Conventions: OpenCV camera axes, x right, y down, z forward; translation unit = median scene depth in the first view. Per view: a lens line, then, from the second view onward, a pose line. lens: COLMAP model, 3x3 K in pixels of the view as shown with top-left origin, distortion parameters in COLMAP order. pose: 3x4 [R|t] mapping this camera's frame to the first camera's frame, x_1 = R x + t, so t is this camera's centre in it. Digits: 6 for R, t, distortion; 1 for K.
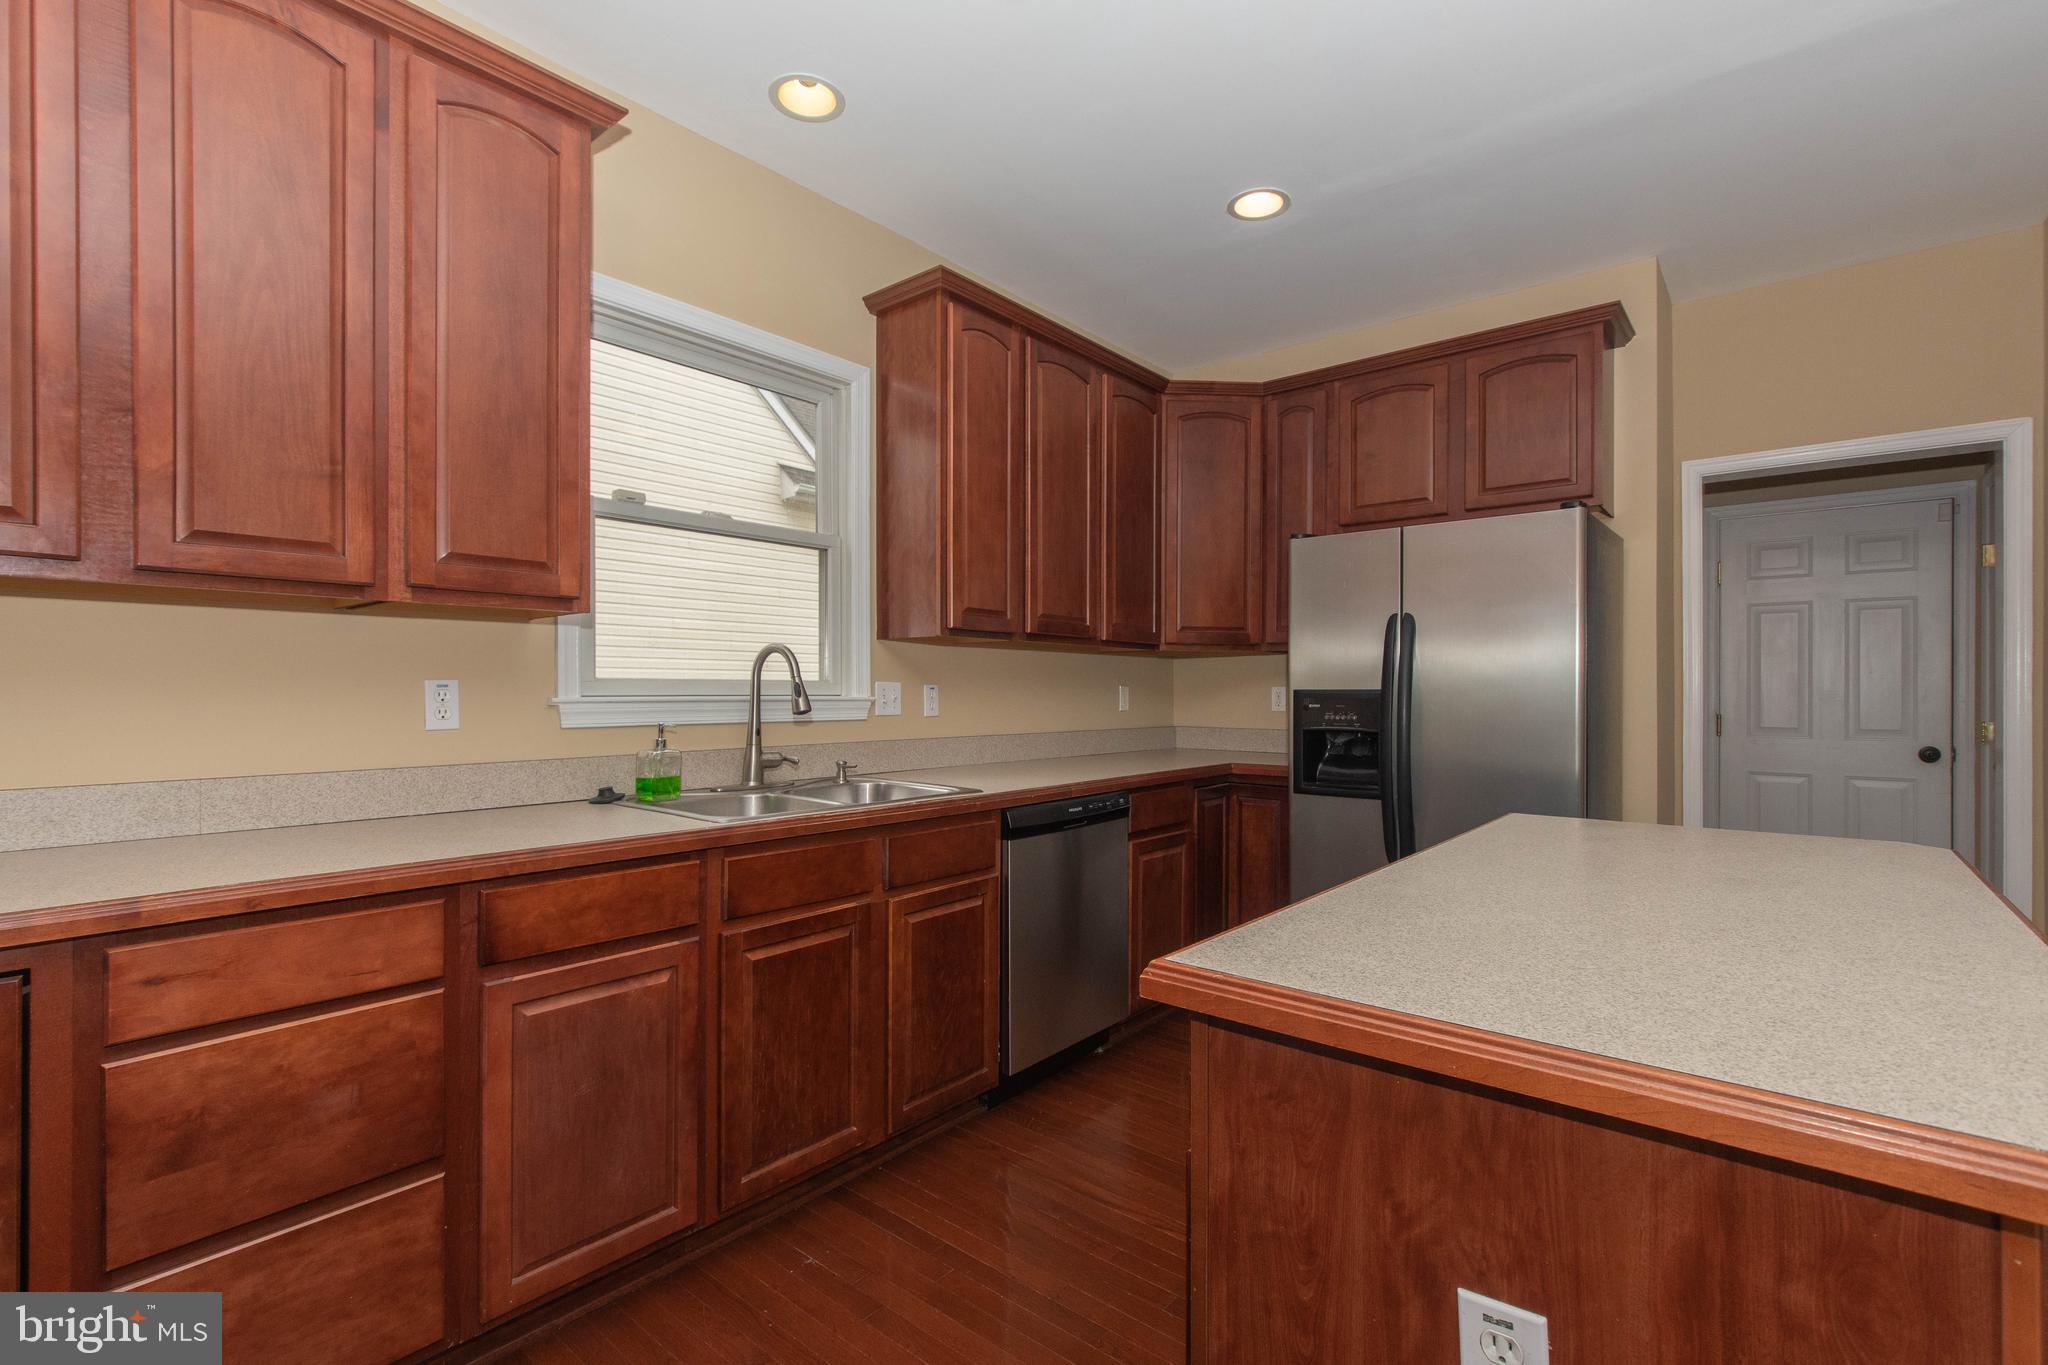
lens RADIAL K [[930.5, 0, 1018.2], [0, 930.5, 692.9], [0, 0, 1]] dist [0.002035, -0.001063]
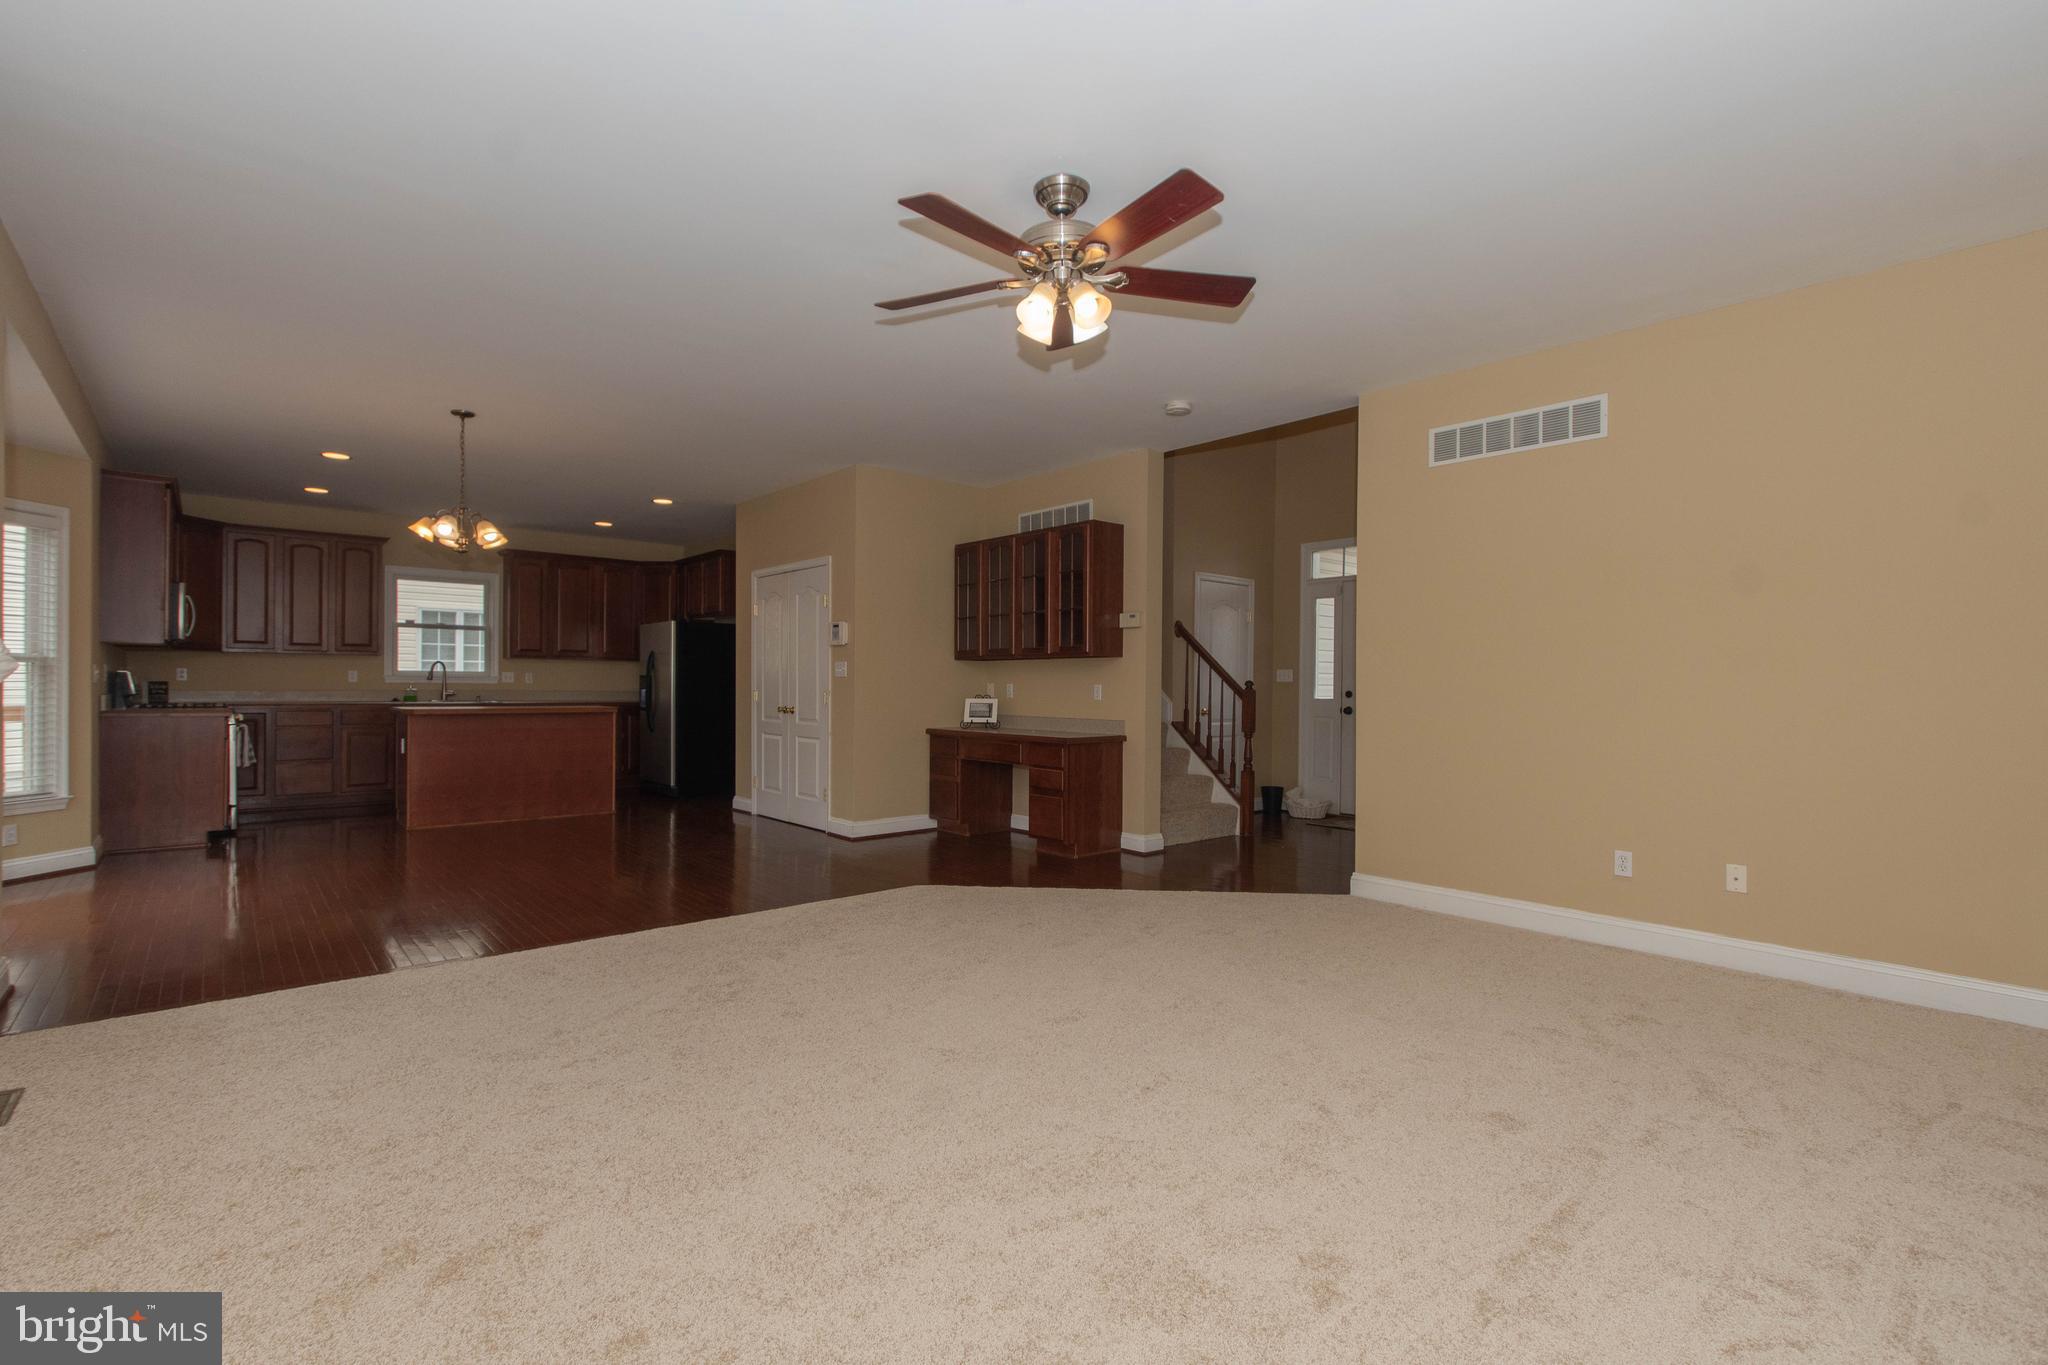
lens RADIAL K [[910.0, 0, 1013.9], [0, 910.0, 688.7], [0, 0, 1]] dist [-0.002509, 0.001401]
pose [[0.989589, 0.007193, -0.143744, 3.136479], [-0.007175, 0.999974, 0.000641, 0.047631], [0.143745, 0.000397, 0.989615, -2.830430]]
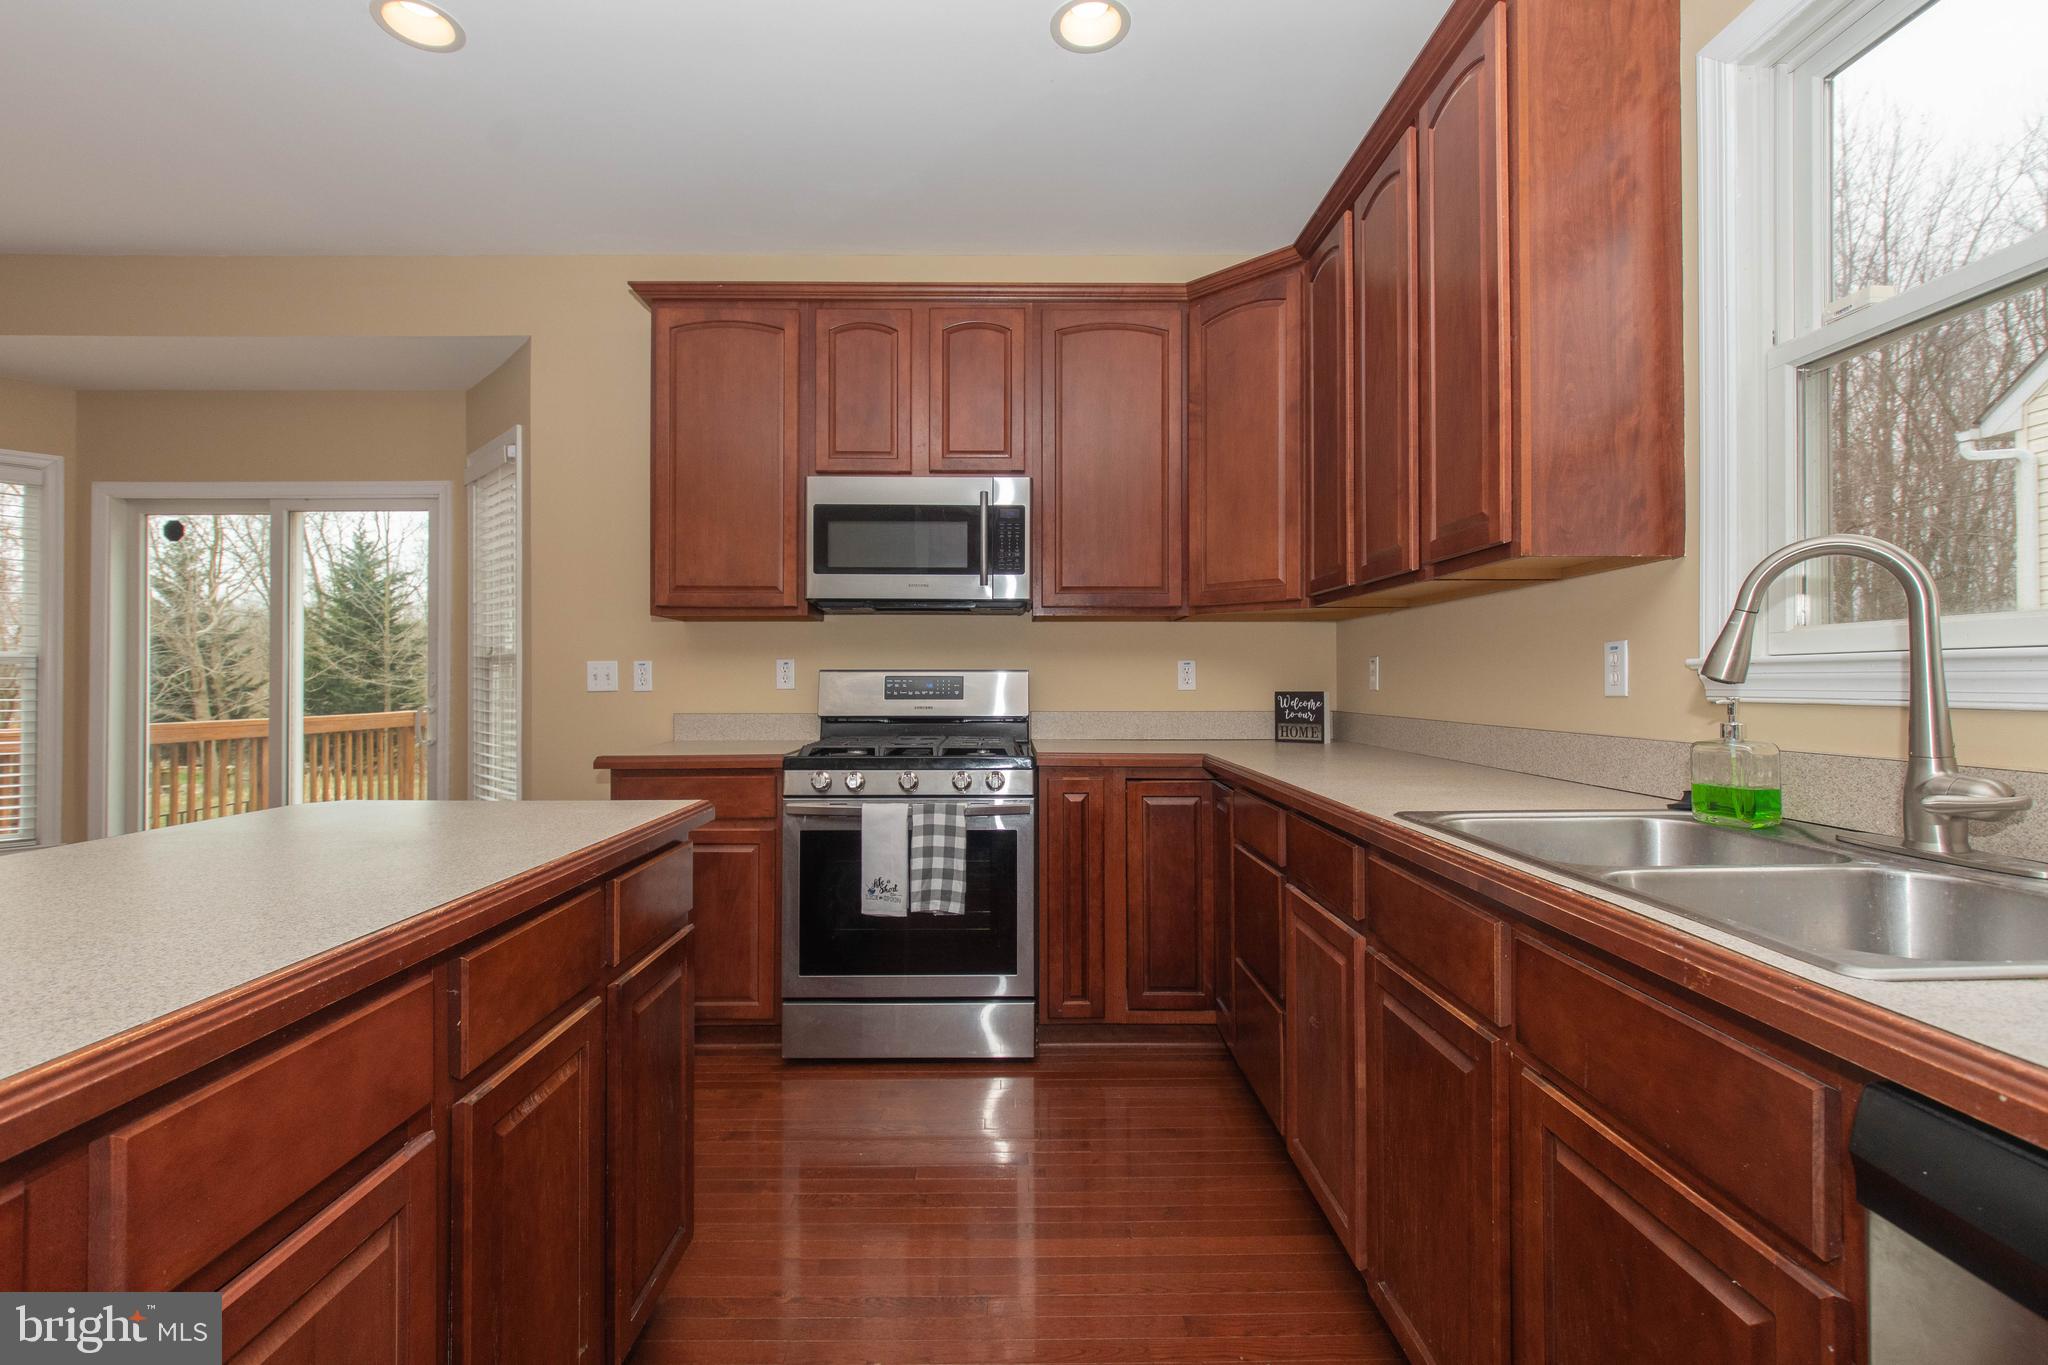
lens RADIAL K [[930.5, 0, 994.1], [0, 930.5, 673.0], [0, 0, 1]] dist [0.002035, -0.001063]
pose [[-0.762537, -0.003158, -0.646937, 0.463806], [-0.001604, 0.999994, -0.002991, 0.017302], [0.646943, -0.001243, -0.762538, 1.377822]]
